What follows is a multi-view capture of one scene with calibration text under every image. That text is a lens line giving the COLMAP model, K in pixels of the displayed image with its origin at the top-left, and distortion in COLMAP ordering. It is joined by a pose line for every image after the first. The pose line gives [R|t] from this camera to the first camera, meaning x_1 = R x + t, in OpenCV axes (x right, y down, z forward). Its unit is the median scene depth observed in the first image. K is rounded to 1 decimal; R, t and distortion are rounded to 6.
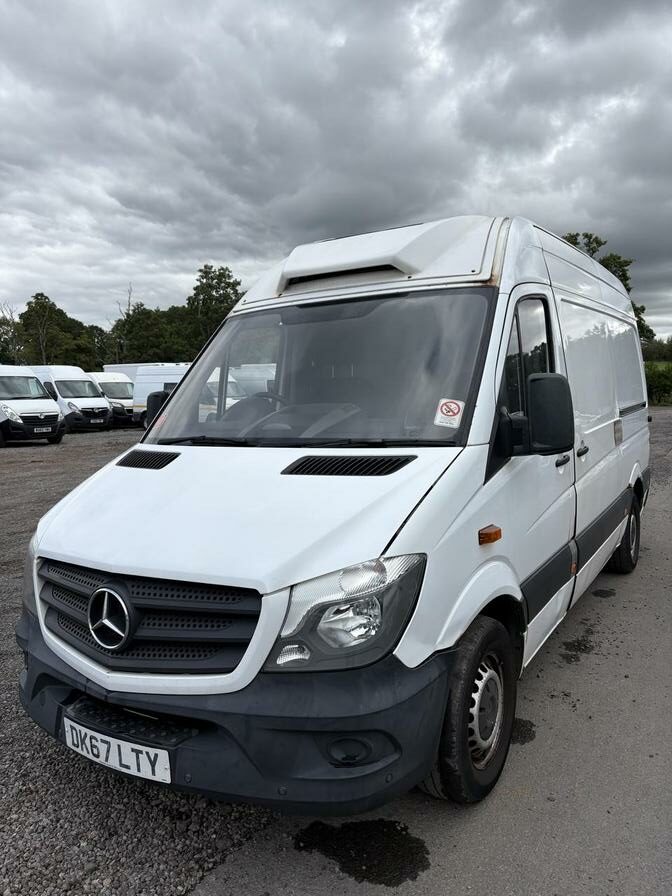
lens RADIAL K [[713.5, 0, 323.8], [0, 713.5, 447.7], [0, 0, 1]] dist [0.082513, -0.115022]
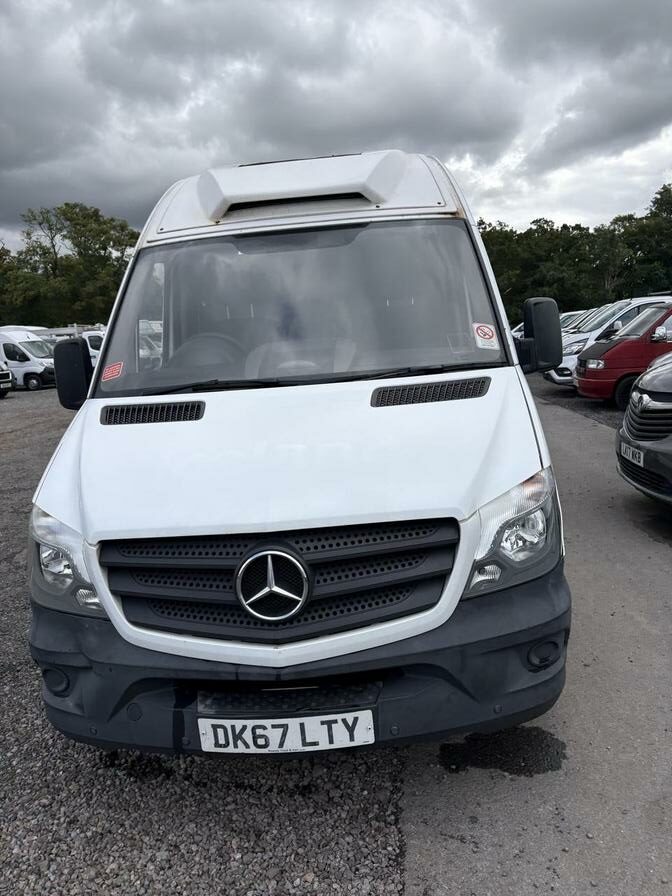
lens RADIAL K [[713.5, 0, 323.8], [0, 713.5, 447.7], [0, 0, 1]] dist [0.082513, -0.115022]
pose [[0.862864, -0.114843, 0.492216, -0.568680], [0.089164, 0.993158, 0.075416, 0.013339], [-0.497509, -0.021186, 0.867200, 0.204947]]
